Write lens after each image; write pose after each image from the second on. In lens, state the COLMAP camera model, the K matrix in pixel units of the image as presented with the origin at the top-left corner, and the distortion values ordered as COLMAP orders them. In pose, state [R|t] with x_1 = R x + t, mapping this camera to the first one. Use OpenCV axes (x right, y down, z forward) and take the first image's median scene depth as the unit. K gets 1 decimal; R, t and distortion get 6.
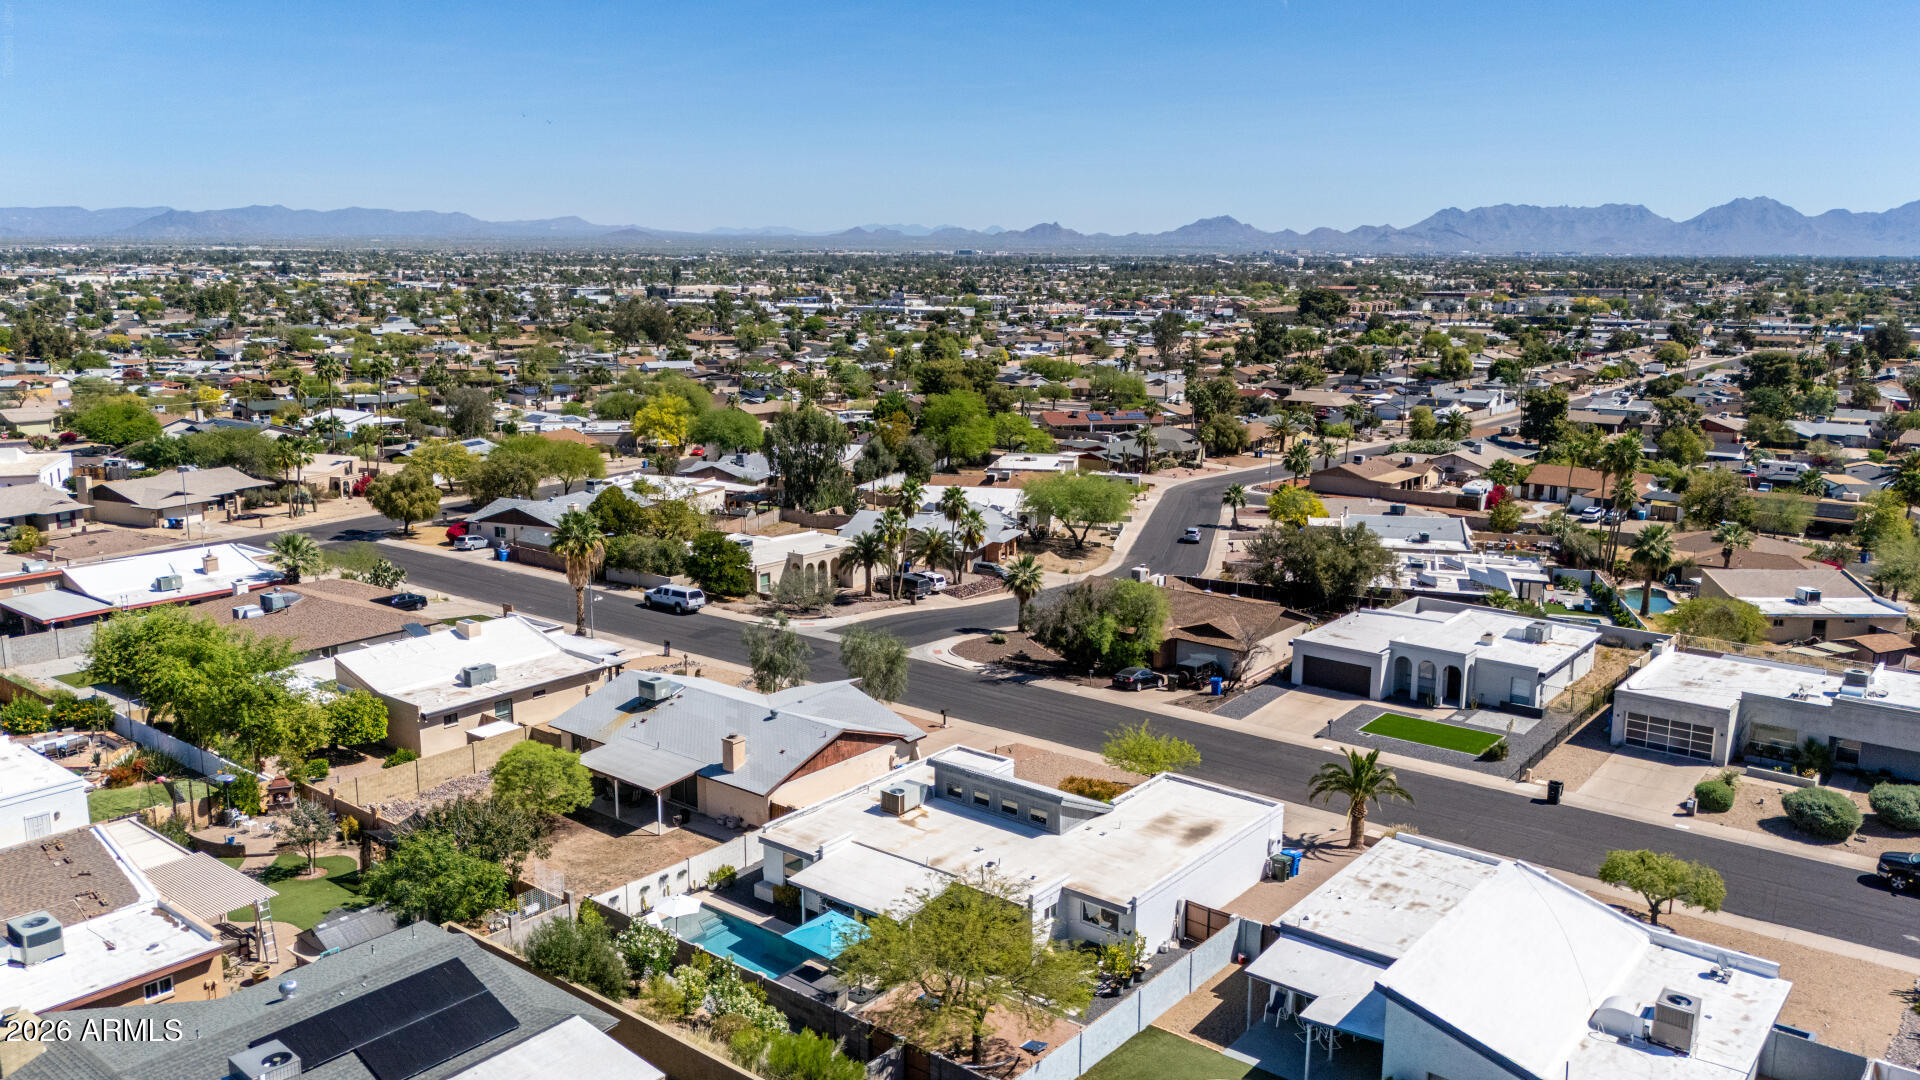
lens RADIAL K [[1433.4, 0, 965.3], [0, 1433.4, 548.6], [0, 0, 1]] dist [0.076848, -0.077287]
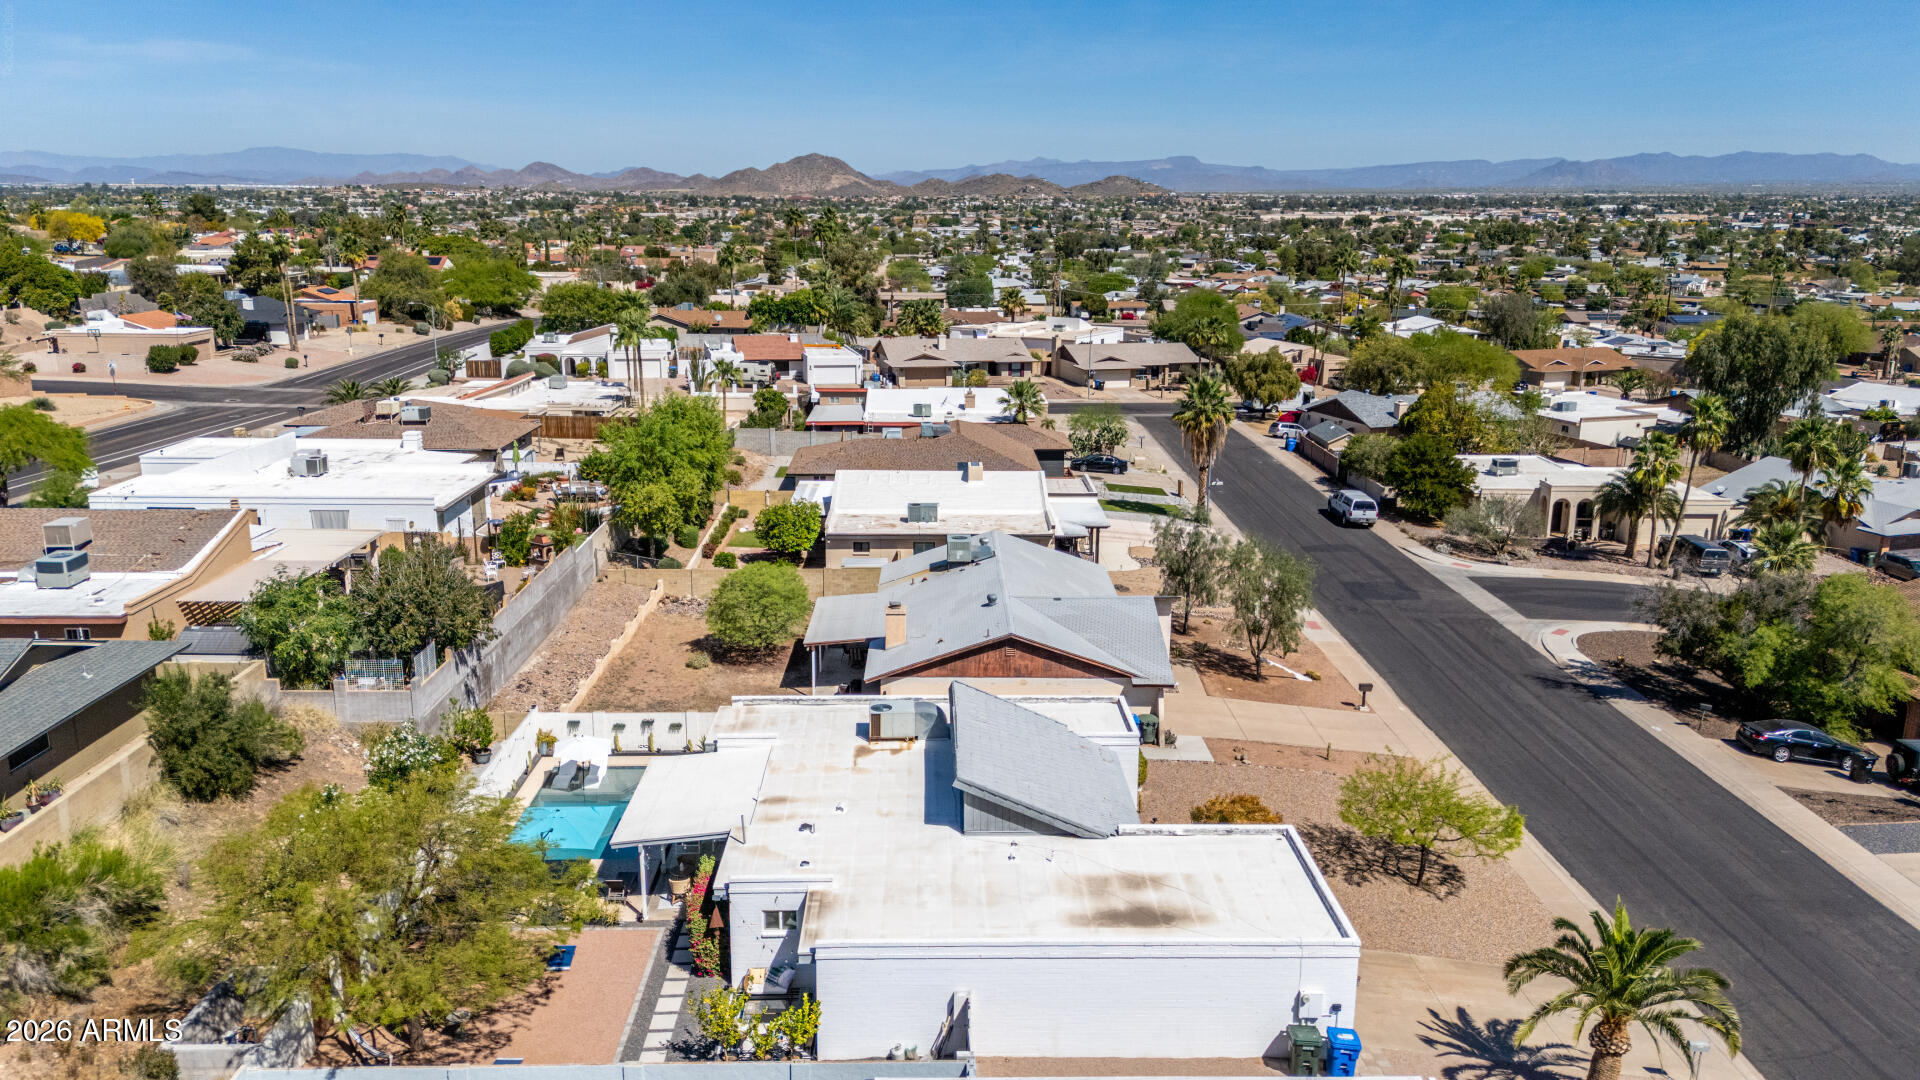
lens RADIAL K [[1421.1, 0, 968.7], [0, 1421.1, 540.5], [0, 0, 1]] dist [0.063896, -0.049545]
pose [[0.639352, 0.181283, -0.747238, 0.268771], [-0.160150, 0.981893, 0.101185, 0.006006], [0.752051, 0.054977, 0.656808, 0.313307]]
